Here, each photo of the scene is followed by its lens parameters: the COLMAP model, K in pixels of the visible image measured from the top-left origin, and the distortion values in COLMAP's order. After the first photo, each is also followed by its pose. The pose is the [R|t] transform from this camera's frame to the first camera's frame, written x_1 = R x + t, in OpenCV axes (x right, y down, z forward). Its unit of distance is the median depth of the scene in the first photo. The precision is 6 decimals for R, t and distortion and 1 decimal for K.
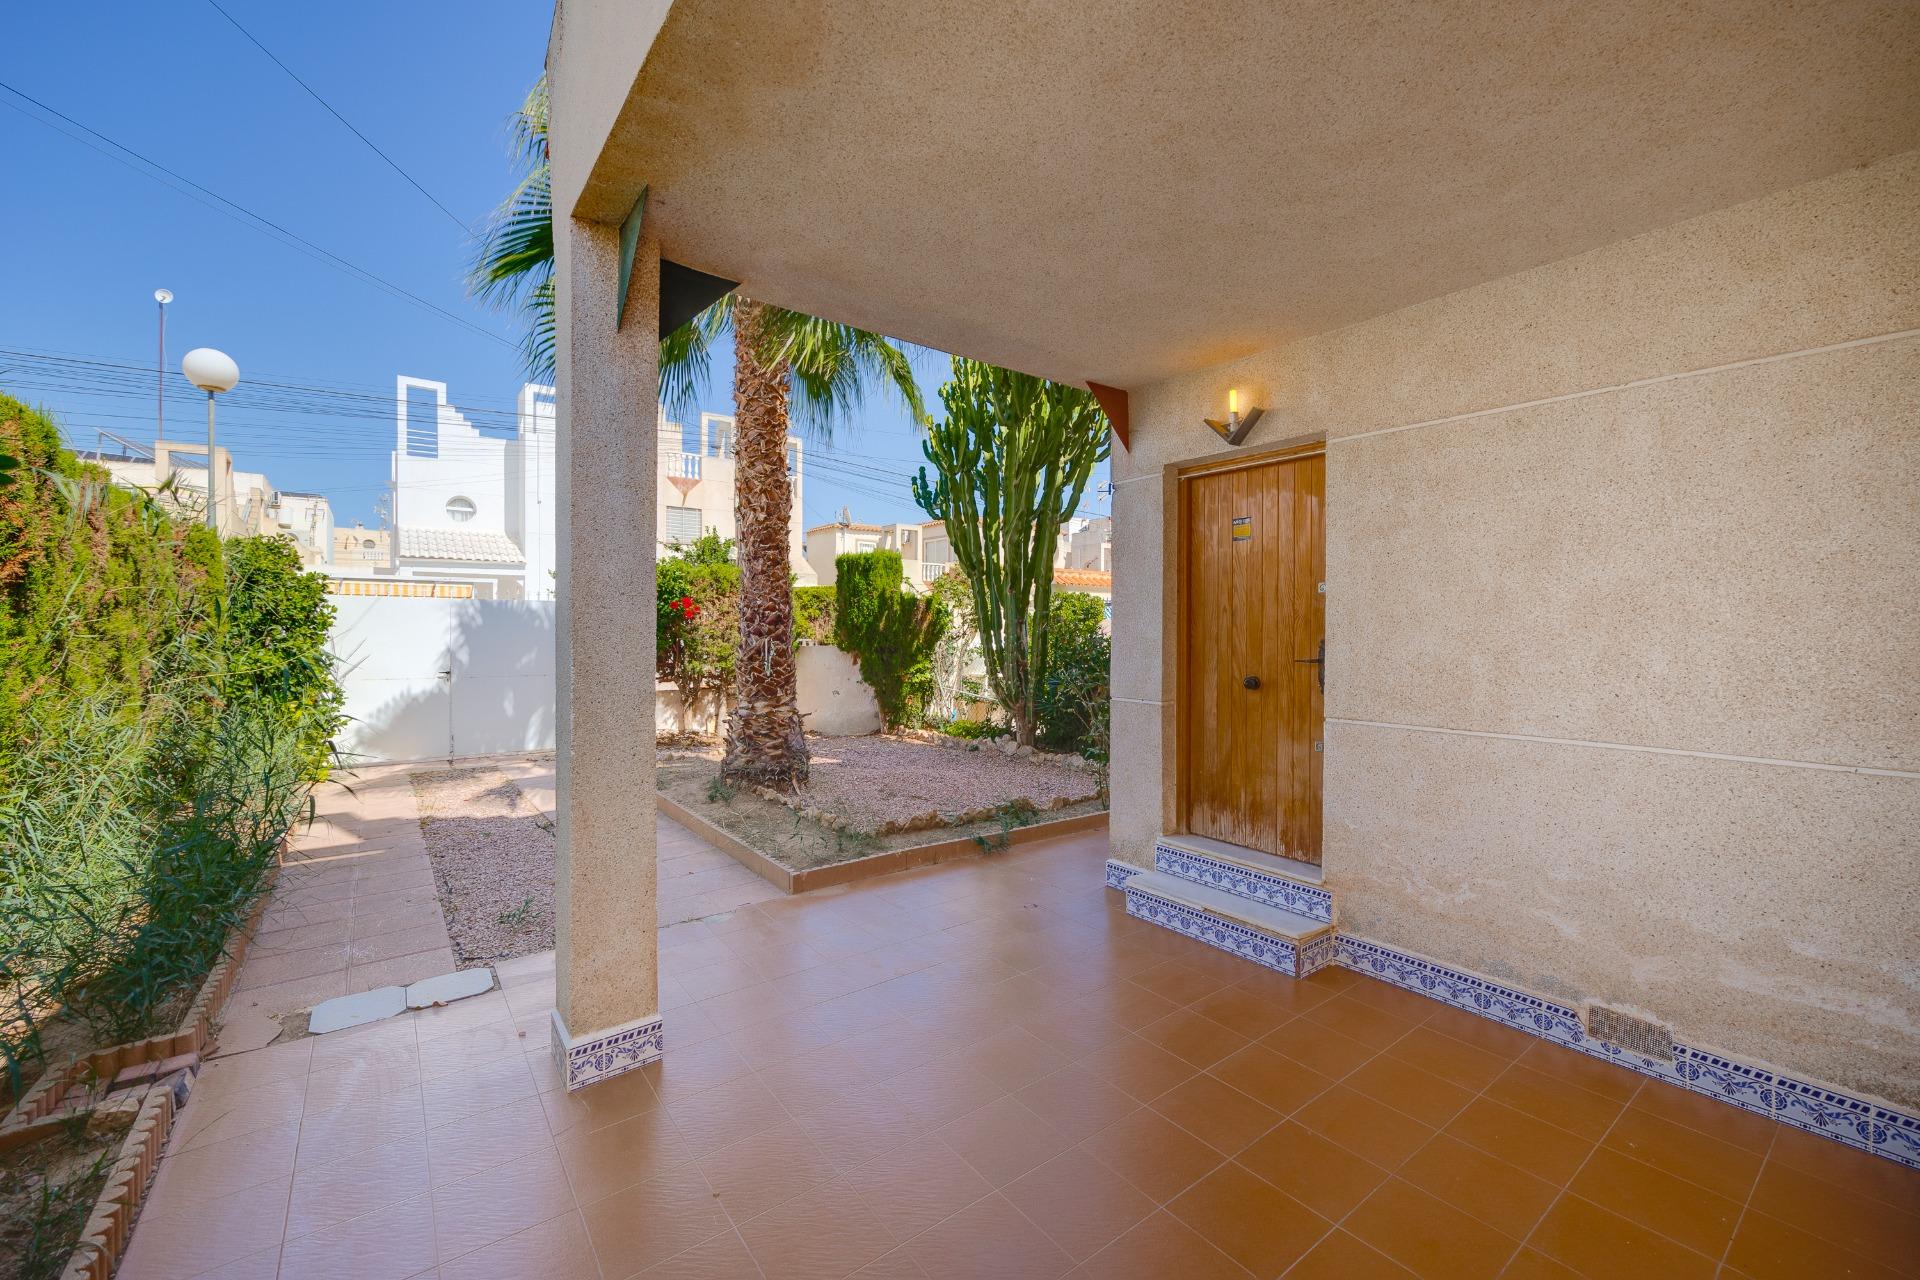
lens RADIAL K [[788.8, 0, 962.1], [0, 788.8, 633.8], [0, 0, 1]] dist [-0.004974, 0.001355]
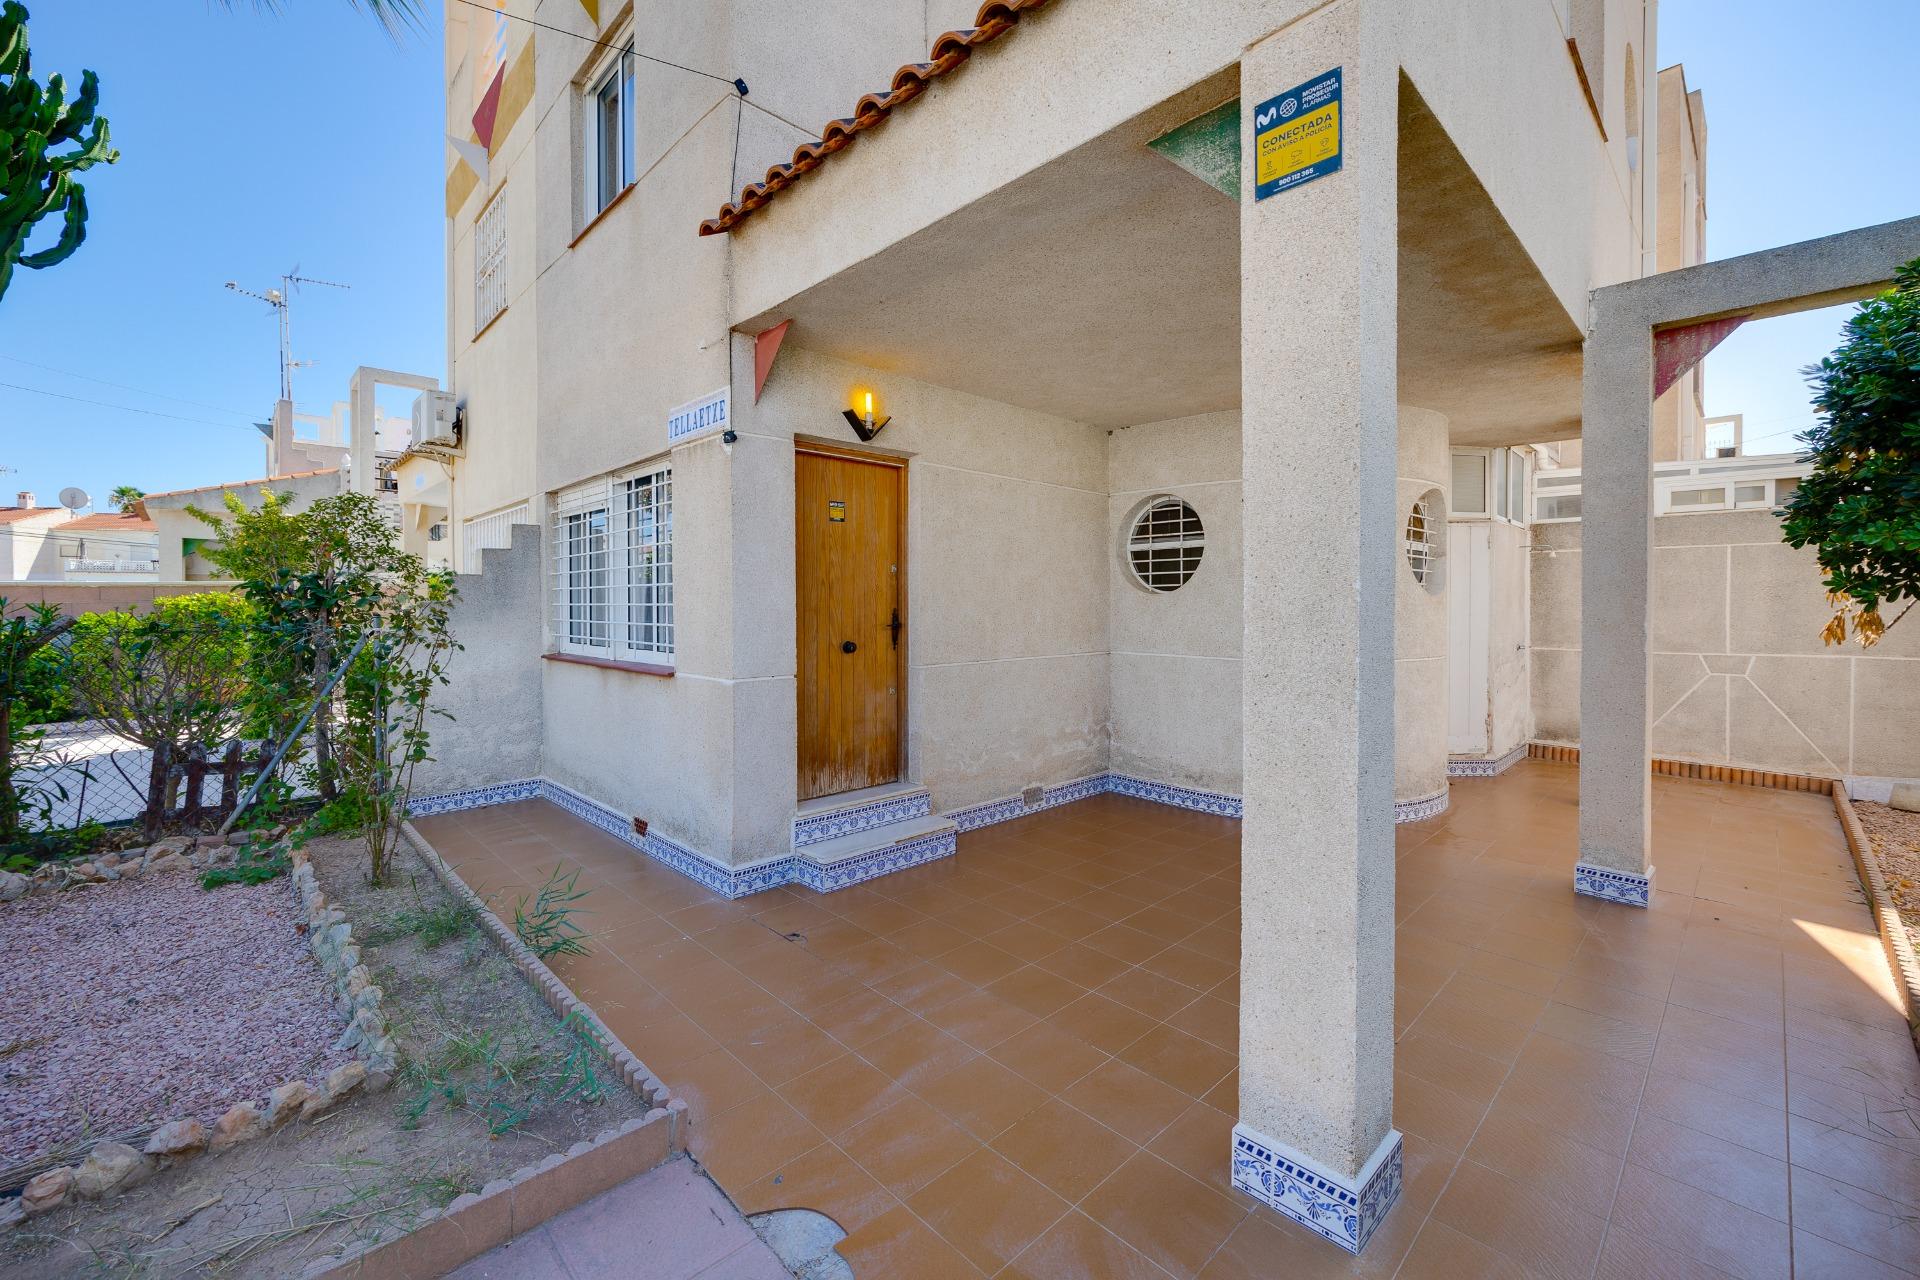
lens RADIAL K [[788.8, 0, 944.4], [0, 788.8, 612.2], [0, 0, 1]] dist [-0.004974, 0.001355]
pose [[-0.116316, -0.017086, 0.993065, -0.831436], [0.006804, 0.999815, 0.017999, -0.009221], [-0.993189, 0.008850, -0.116179, 1.043563]]
